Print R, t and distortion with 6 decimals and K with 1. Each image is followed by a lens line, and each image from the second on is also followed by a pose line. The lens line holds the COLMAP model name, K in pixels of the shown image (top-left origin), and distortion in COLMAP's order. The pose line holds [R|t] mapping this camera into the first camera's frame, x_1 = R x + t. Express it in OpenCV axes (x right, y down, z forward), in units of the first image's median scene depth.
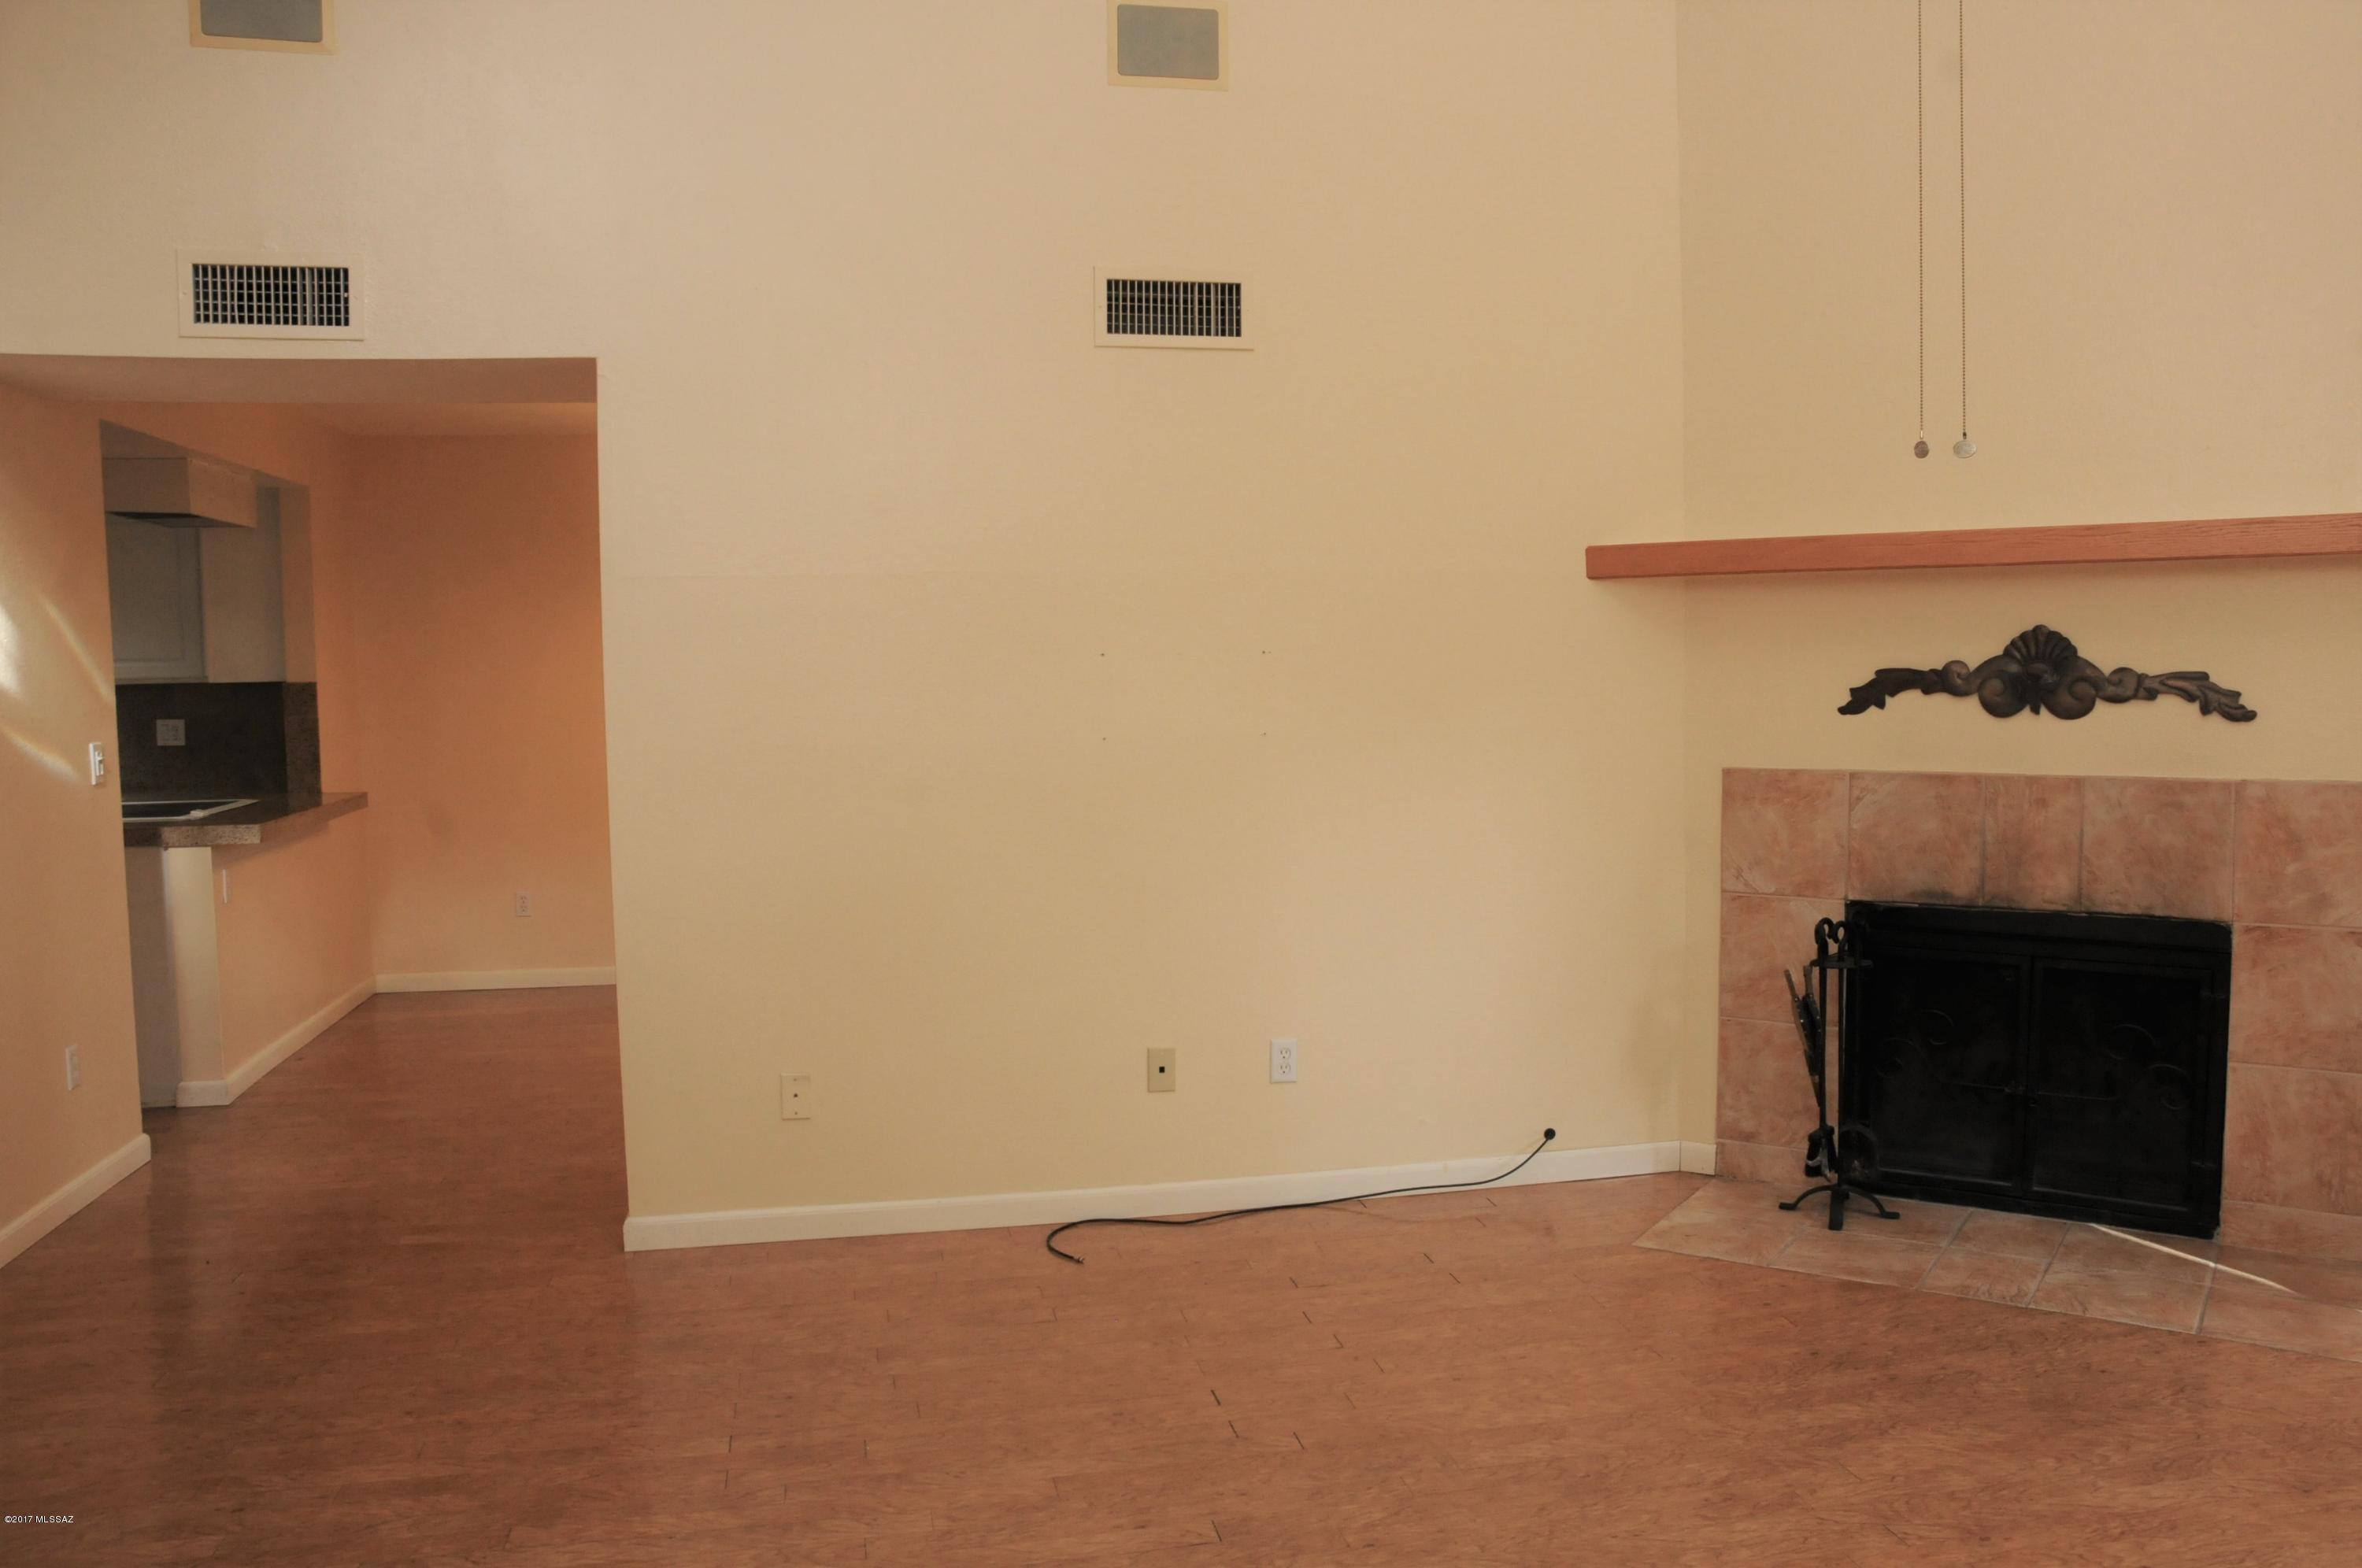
lens RADIAL K [[1862.5, 0, 1222.7], [0, 1862.5, 794.4], [0, 0, 1]] dist [-0.181353, 0.184027]
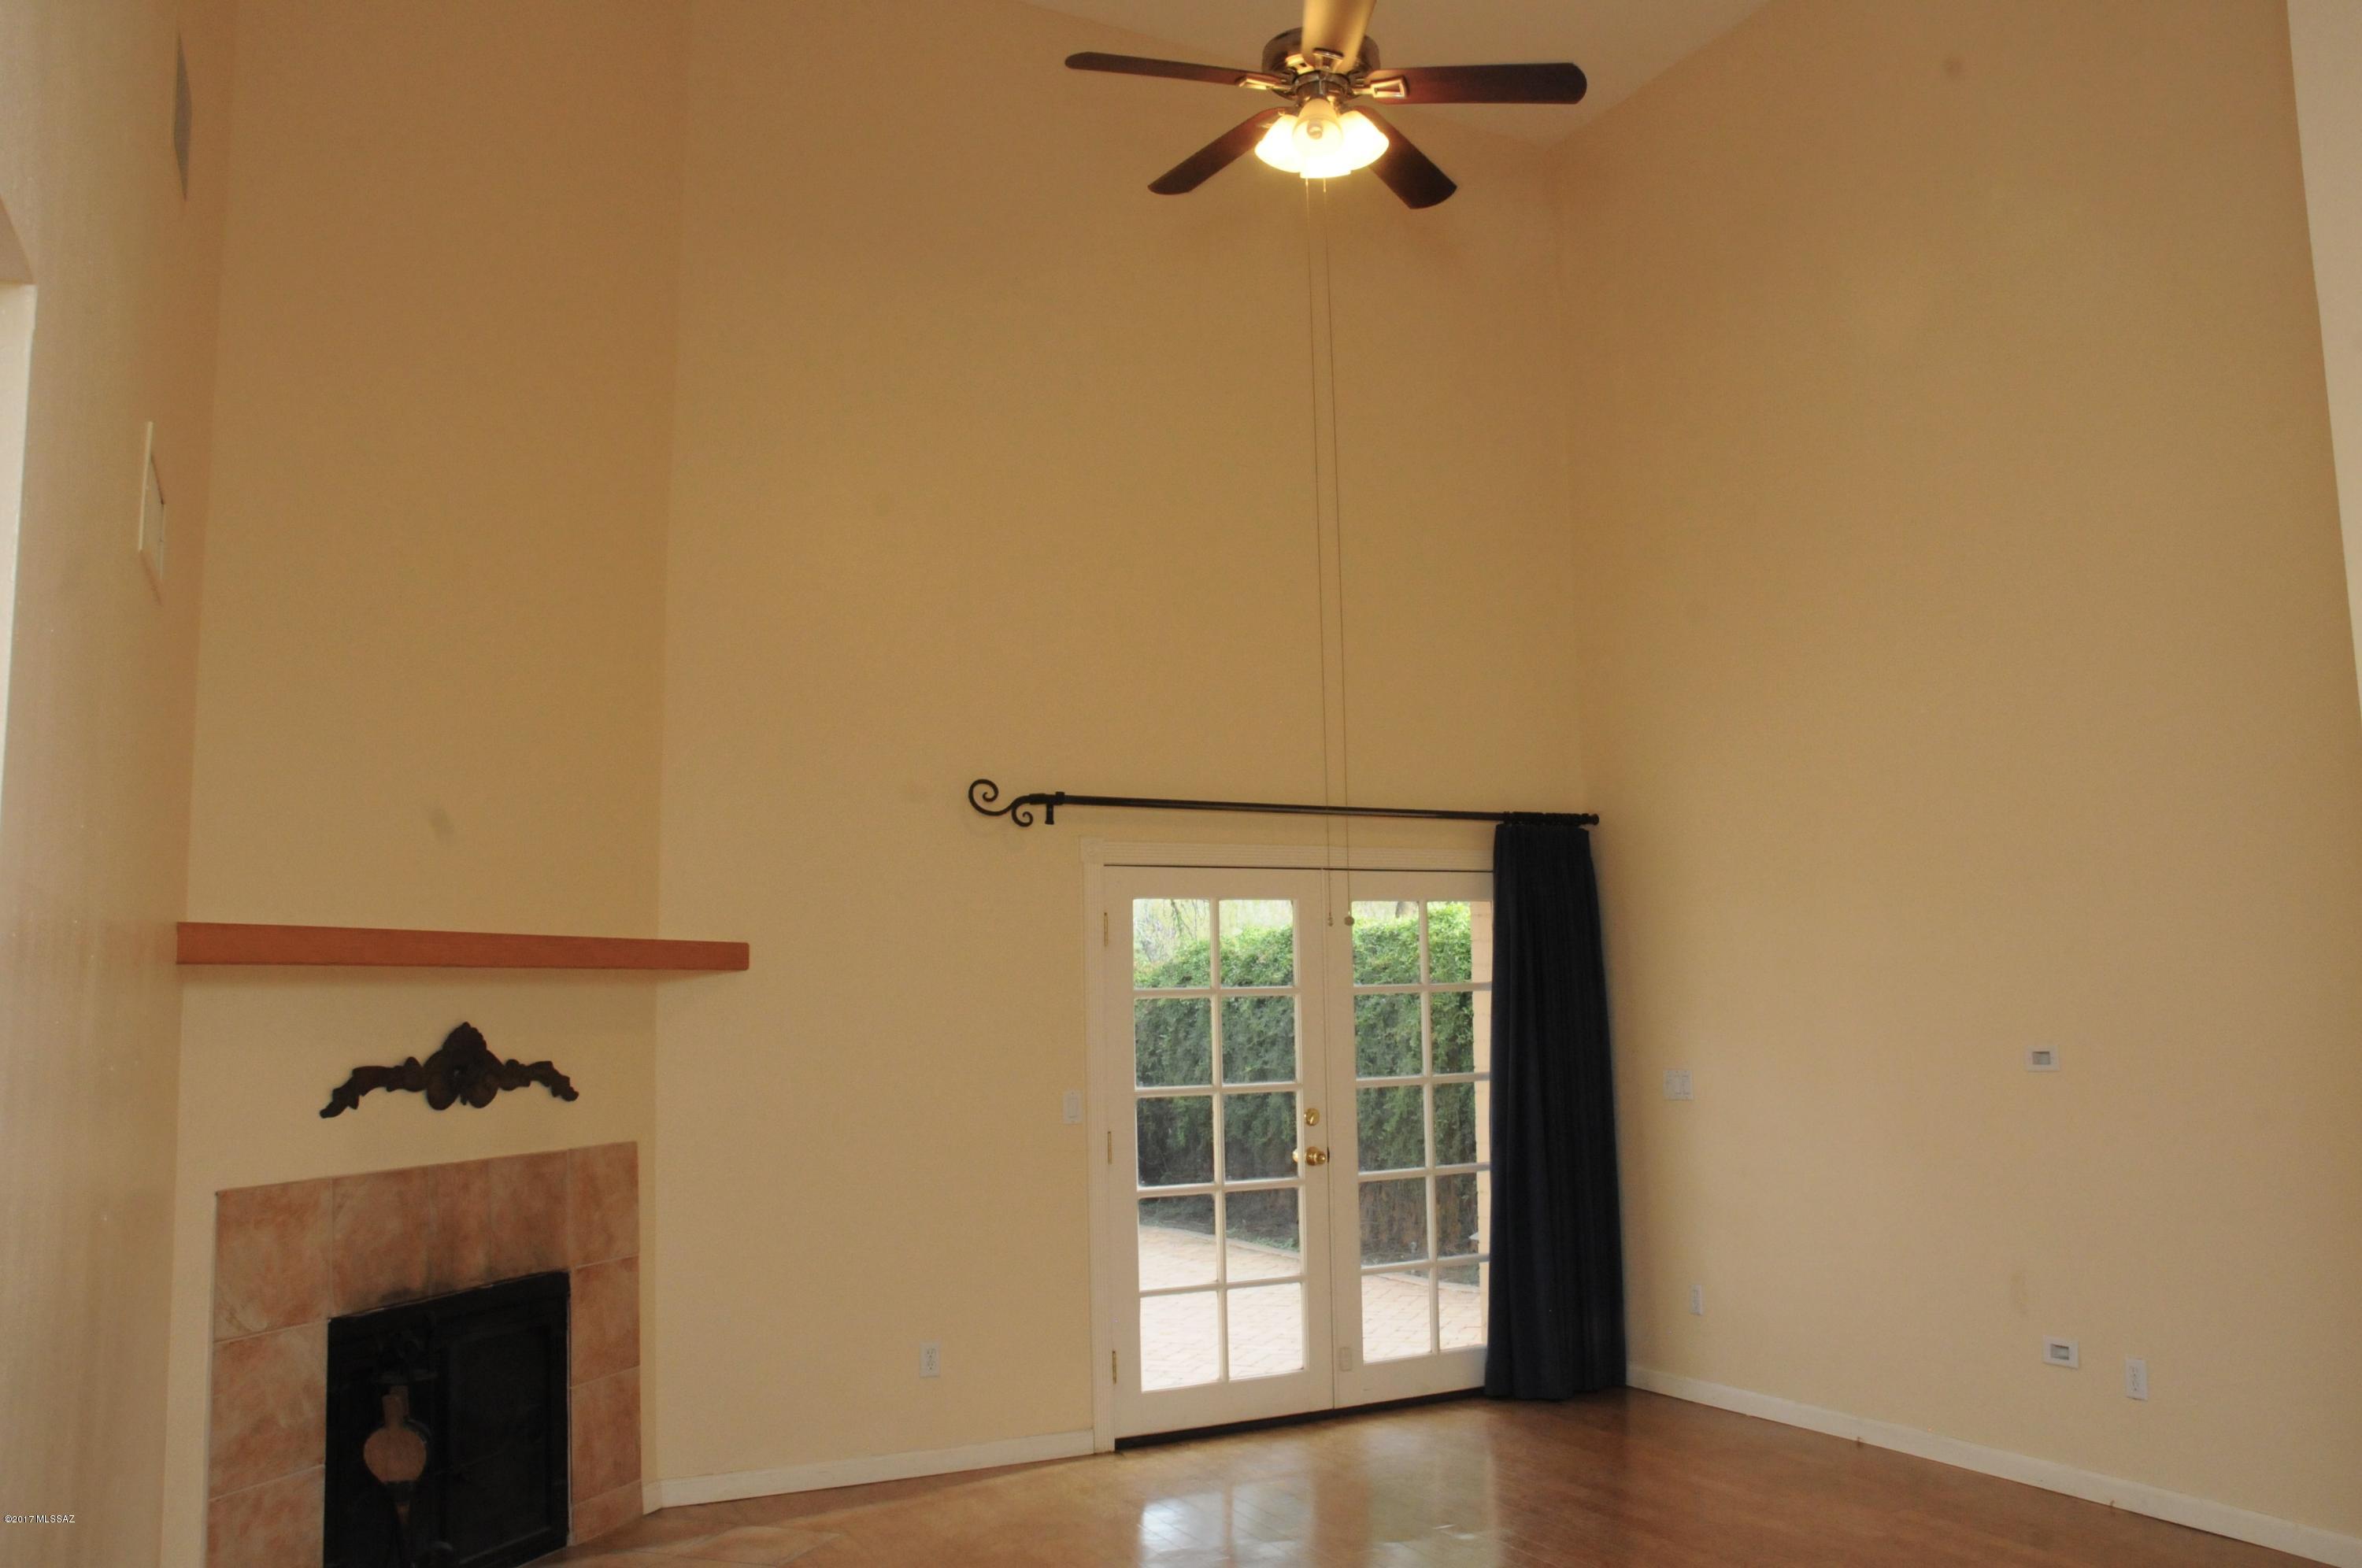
lens RADIAL K [[1862.5, 0, 1222.7], [0, 1862.5, 794.4], [0, 0, 1]] dist [-0.181353, 0.184027]
pose [[-0.260737, 0.129086, 0.956741, -0.711278], [0.101975, 0.989159, -0.105669, -0.066343], [-0.960009, 0.070011, -0.271074, 0.832861]]
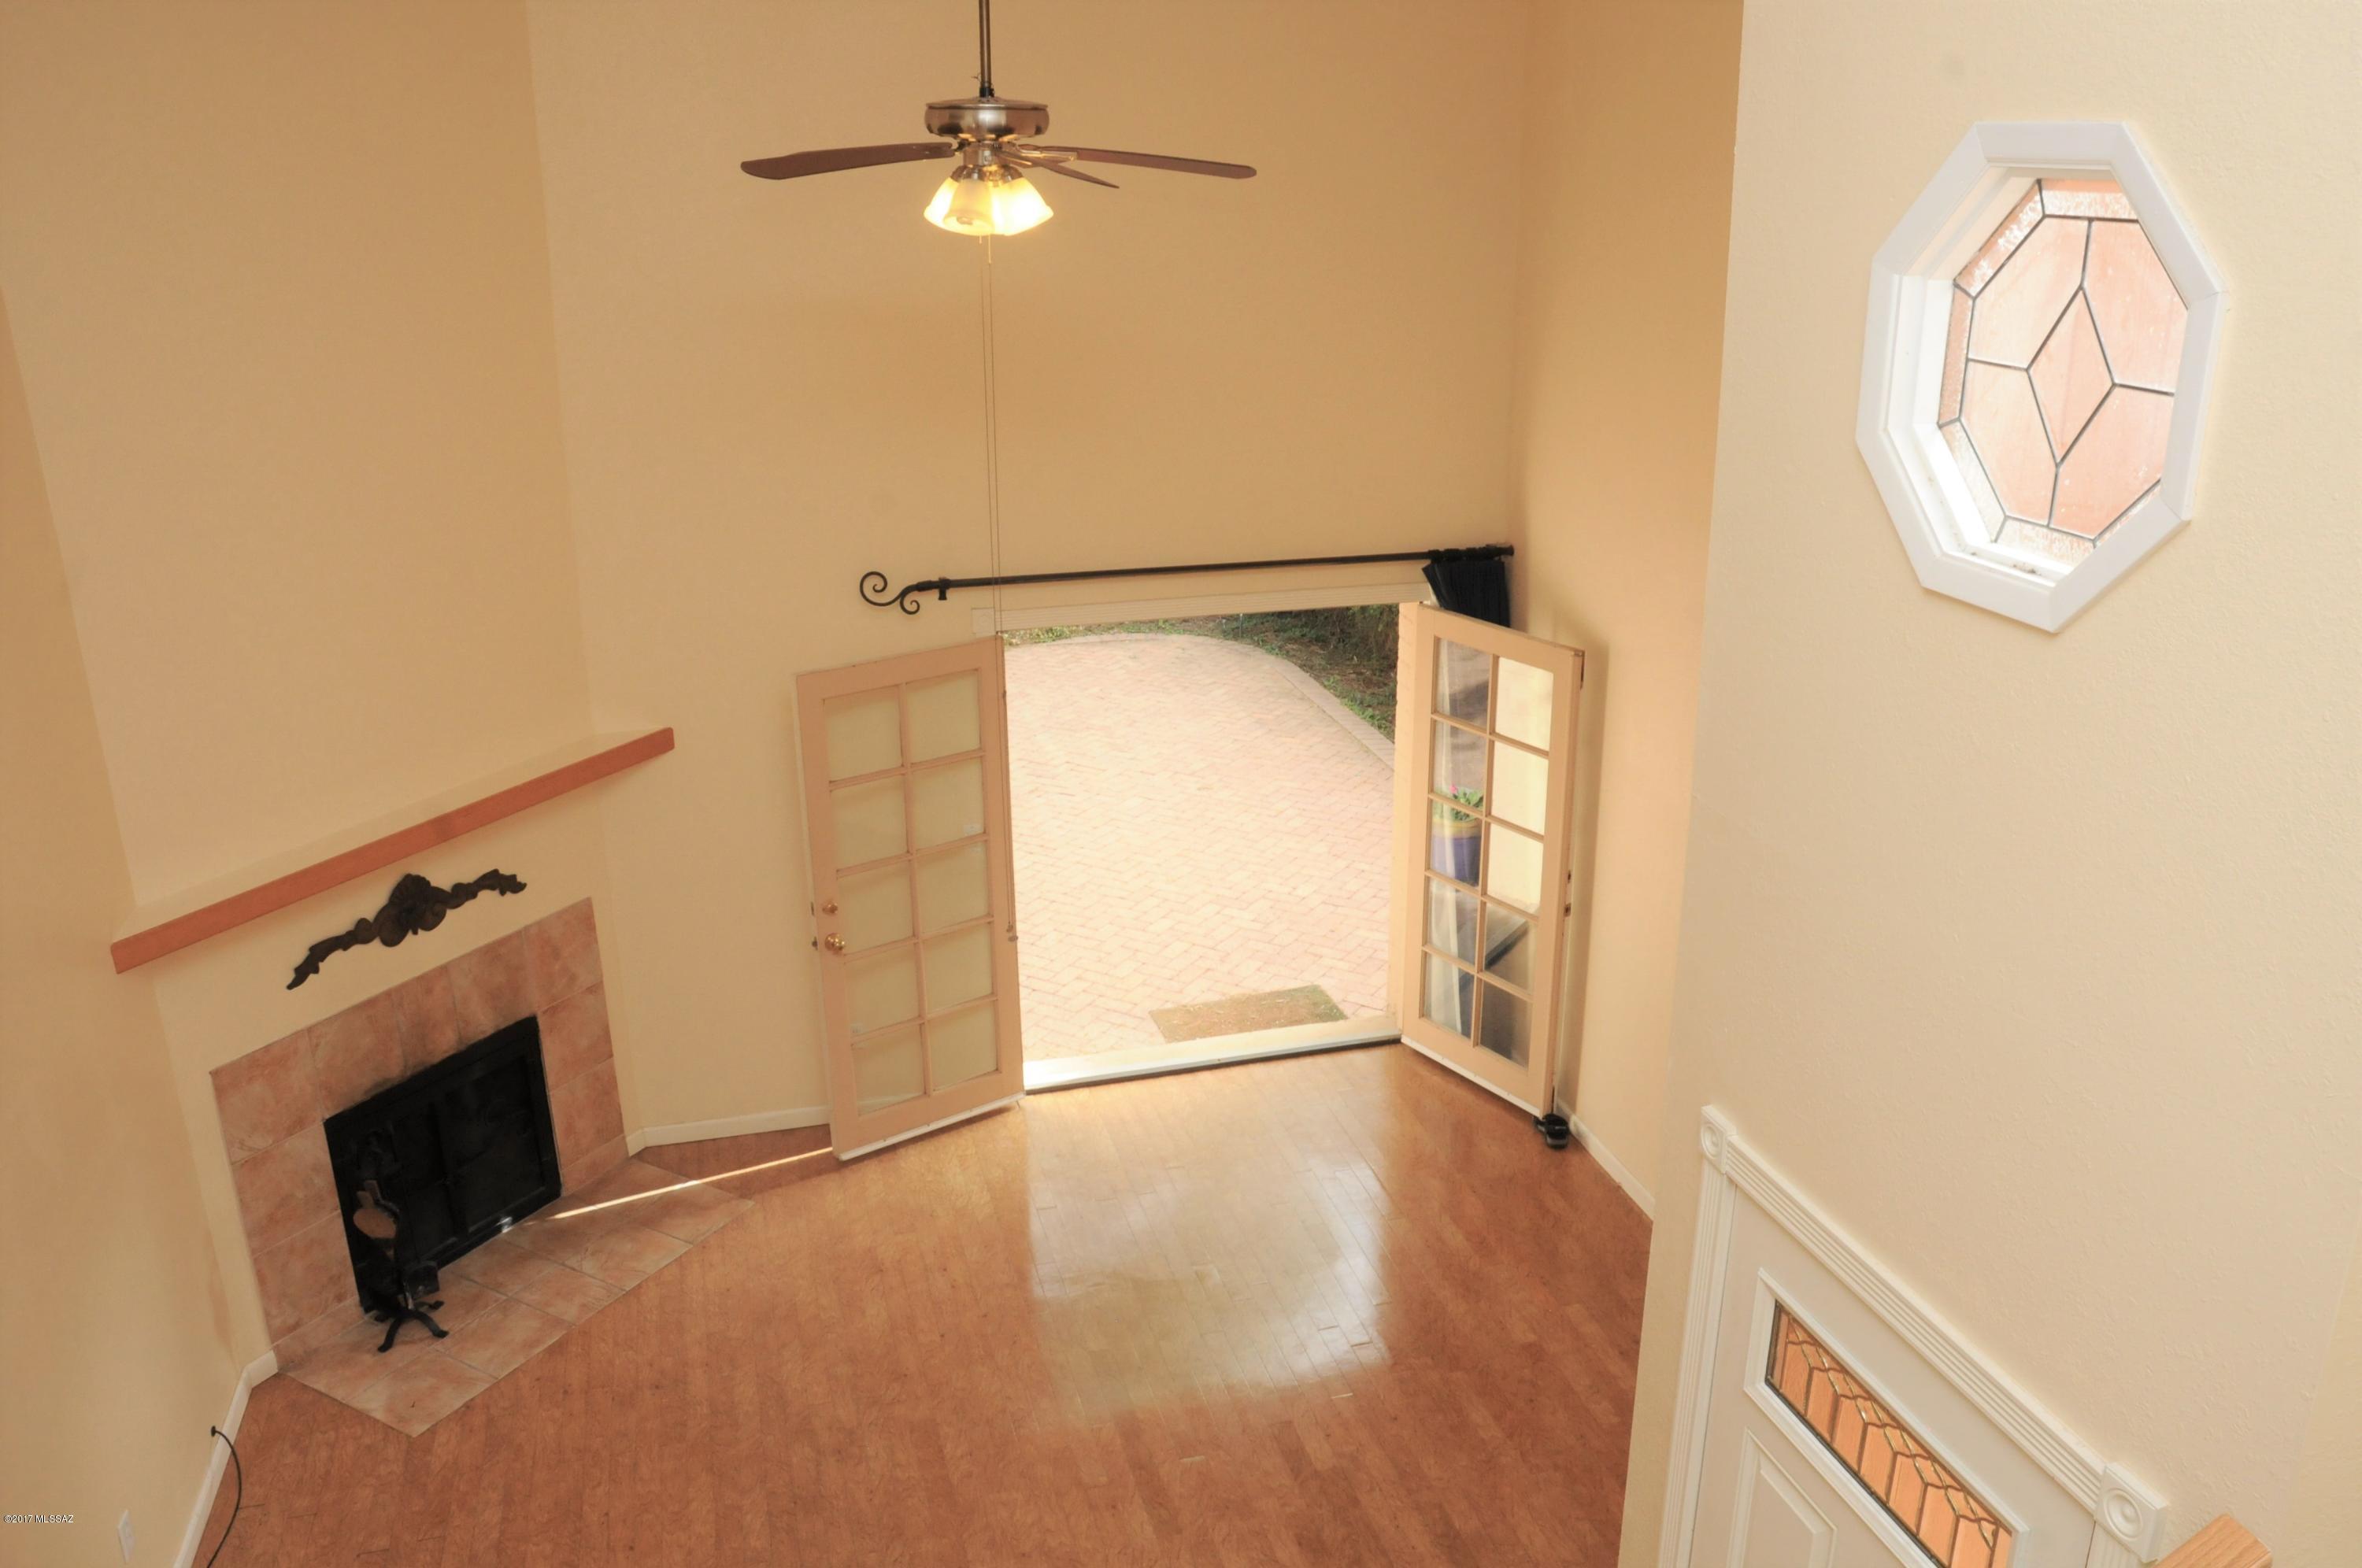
lens RADIAL K [[1862.5, 0, 1222.7], [0, 1862.5, 794.4], [0, 0, 1]] dist [-0.181353, 0.184027]
pose [[-0.073333, -0.322660, 0.943670, -0.848524], [0.081890, 0.941074, 0.328136, -0.538845], [-0.993940, 0.101340, -0.042589, 0.430470]]
